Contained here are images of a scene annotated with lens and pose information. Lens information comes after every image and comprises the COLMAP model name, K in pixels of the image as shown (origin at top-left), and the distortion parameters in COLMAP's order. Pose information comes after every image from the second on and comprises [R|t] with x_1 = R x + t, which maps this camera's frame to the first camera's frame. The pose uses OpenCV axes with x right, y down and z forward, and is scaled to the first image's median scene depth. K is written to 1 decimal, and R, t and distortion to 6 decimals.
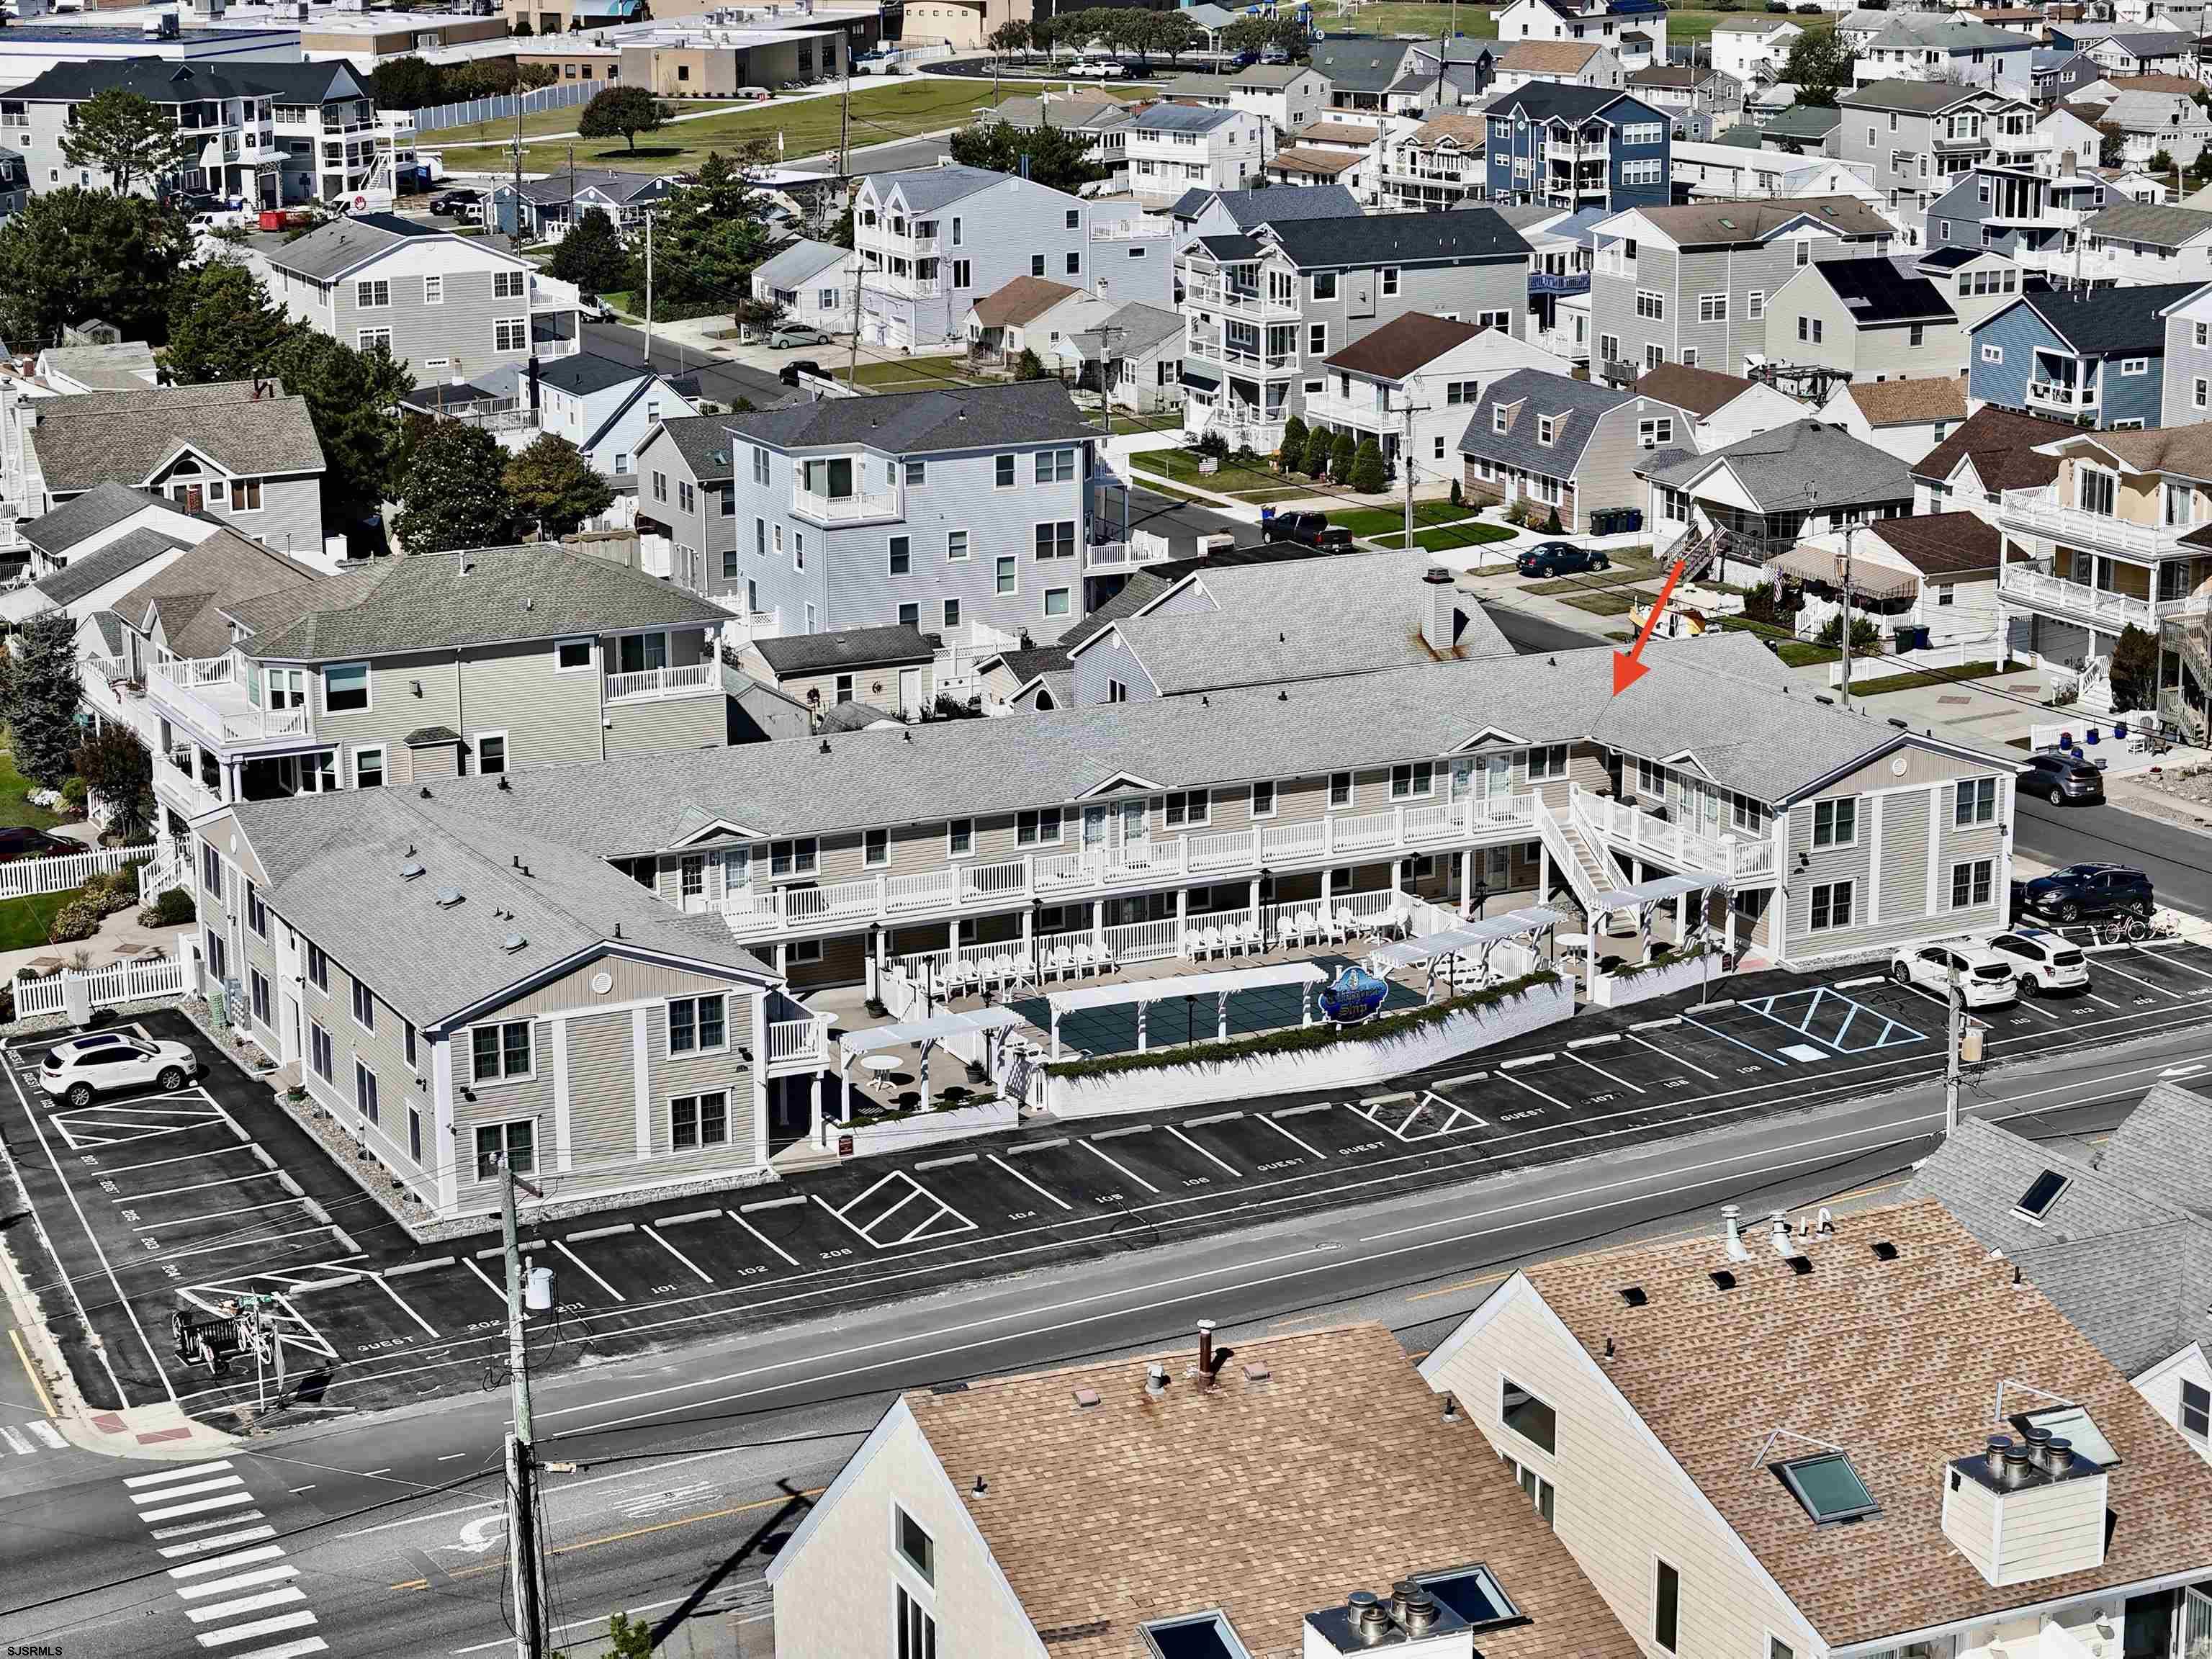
lens RADIAL K [[4396.2, 0, 1106.0], [0, 4396.2, 829.5], [0, 0, 1]] dist [-0.040511, -0.114967]
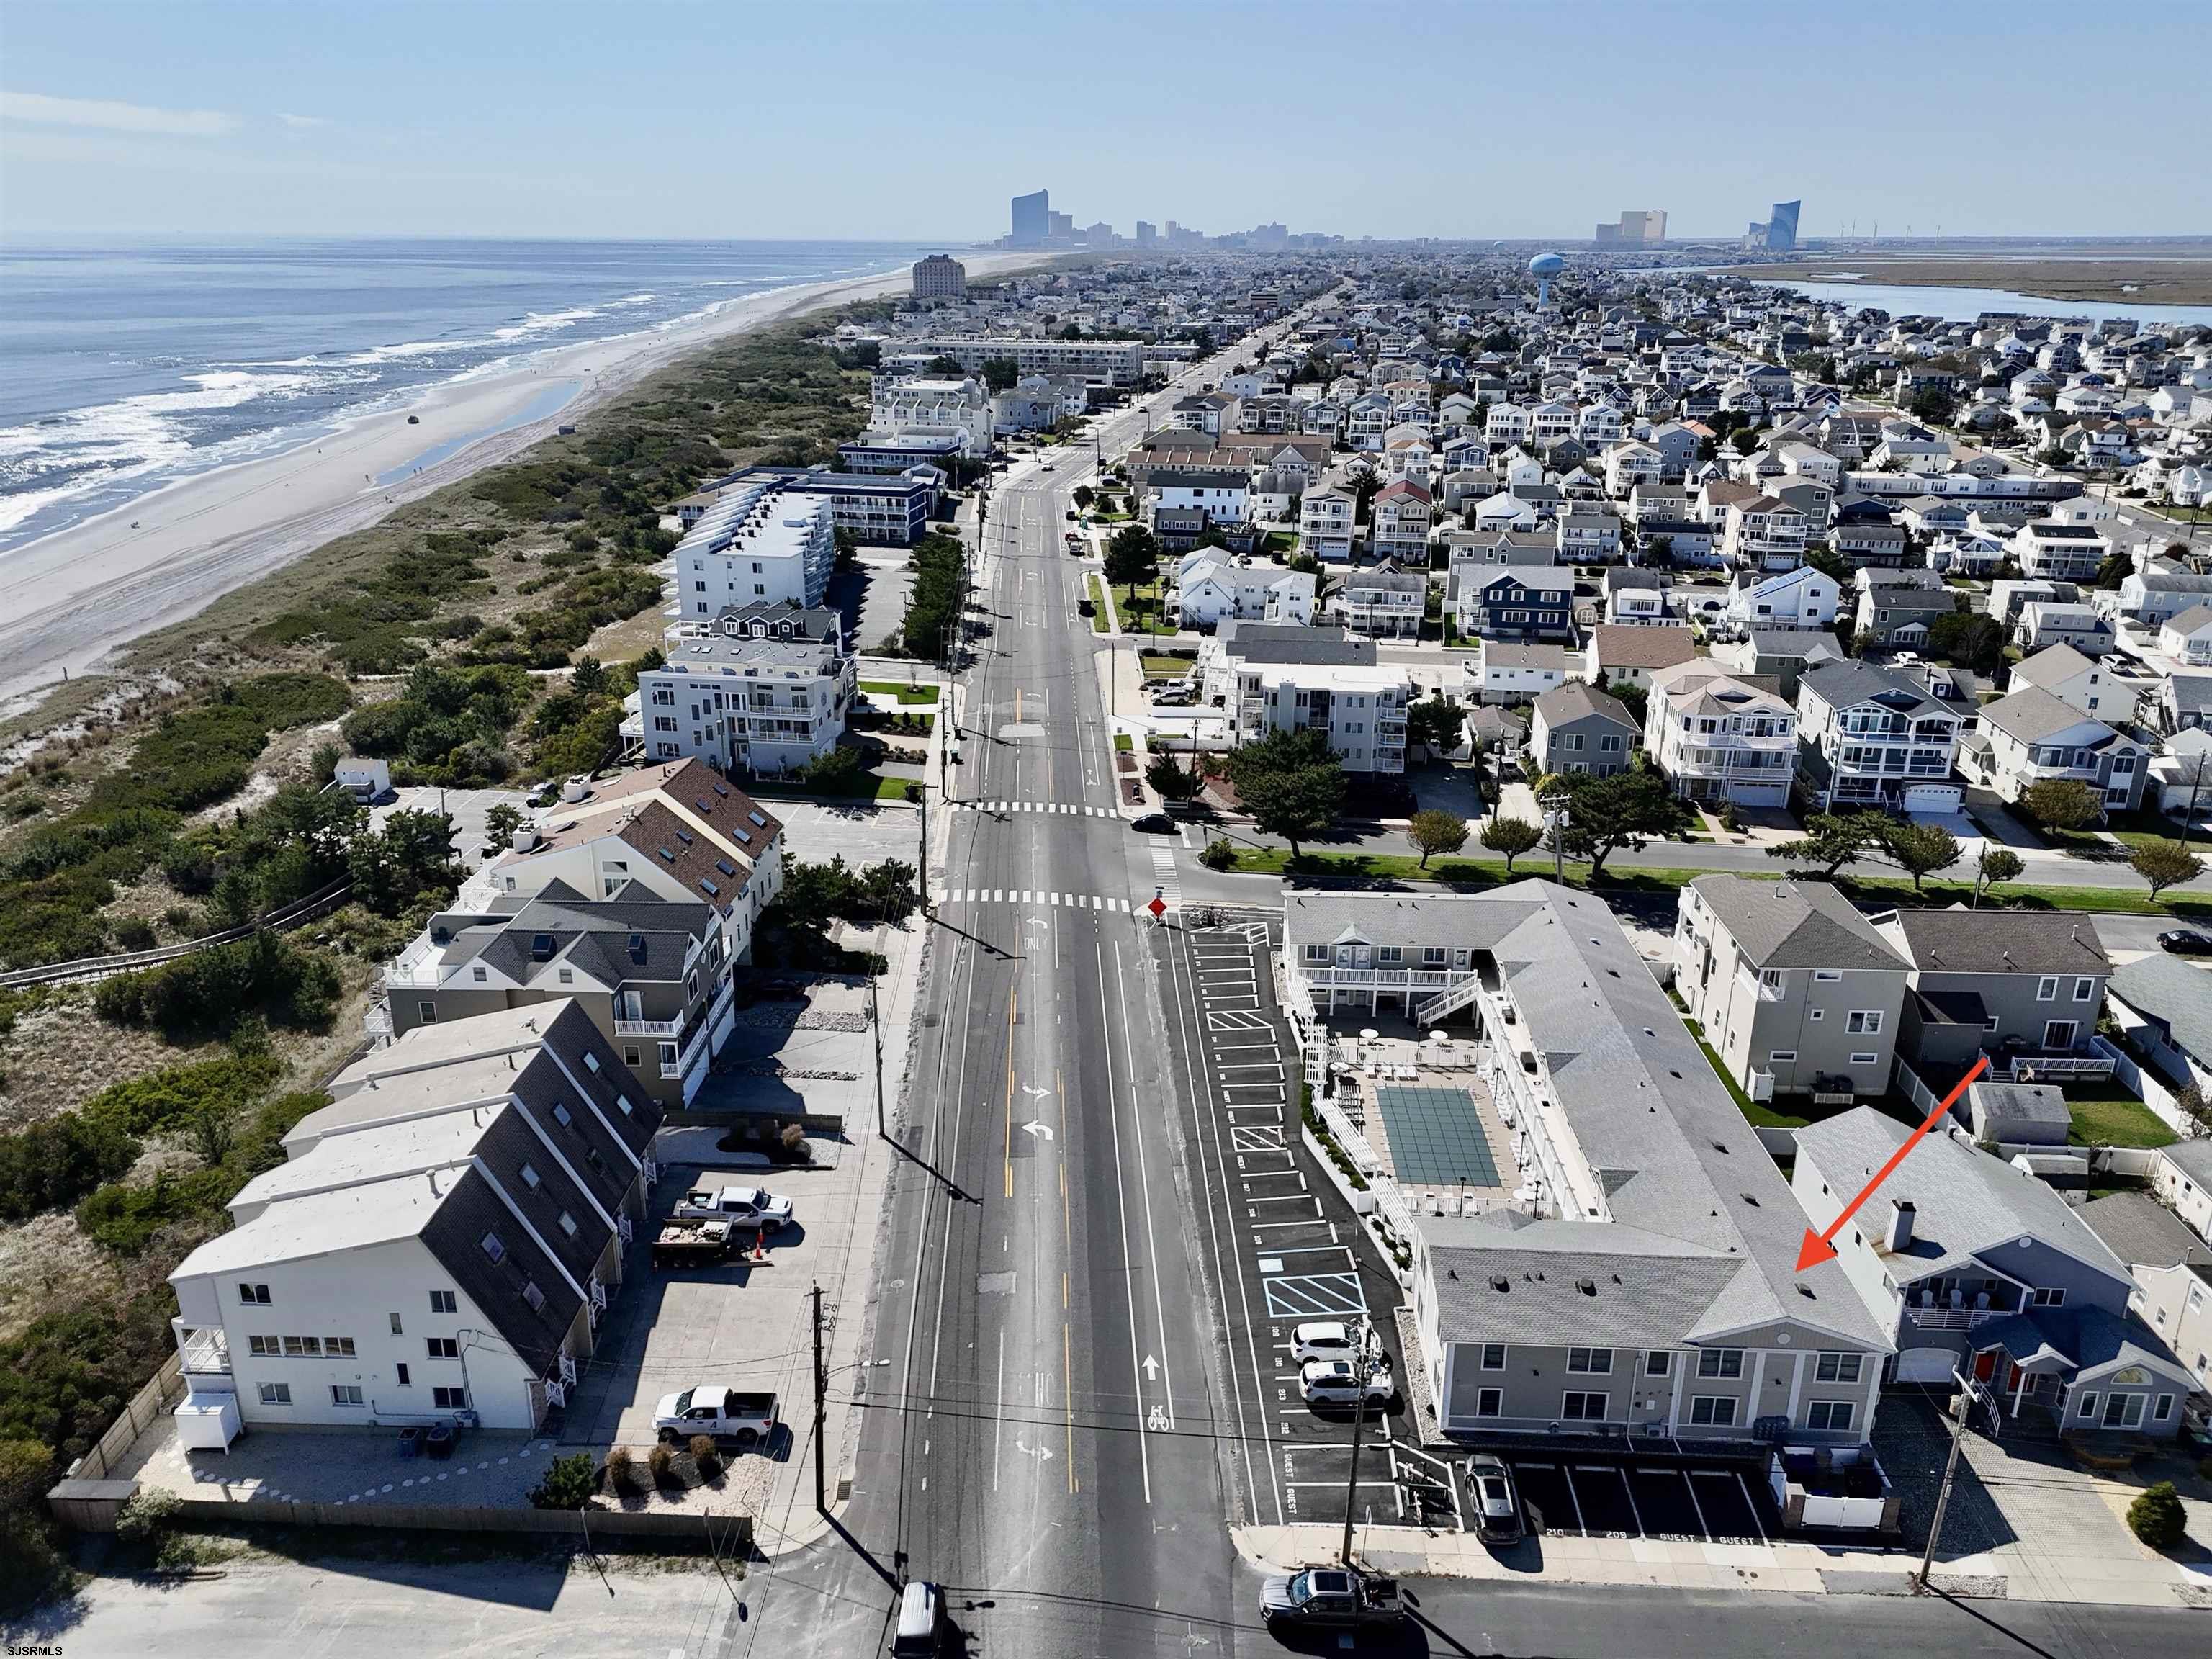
lens RADIAL K [[1624.0, 0, 1111.0], [0, 1624.0, 824.6], [0, 0, 1]] dist [0.096042, -0.103269]
pose [[-0.478758, 0.304050, -0.823617, 0.522342], [-0.213911, 0.869447, 0.445313, -0.301986], [0.851489, 0.389378, -0.351215, 0.813717]]
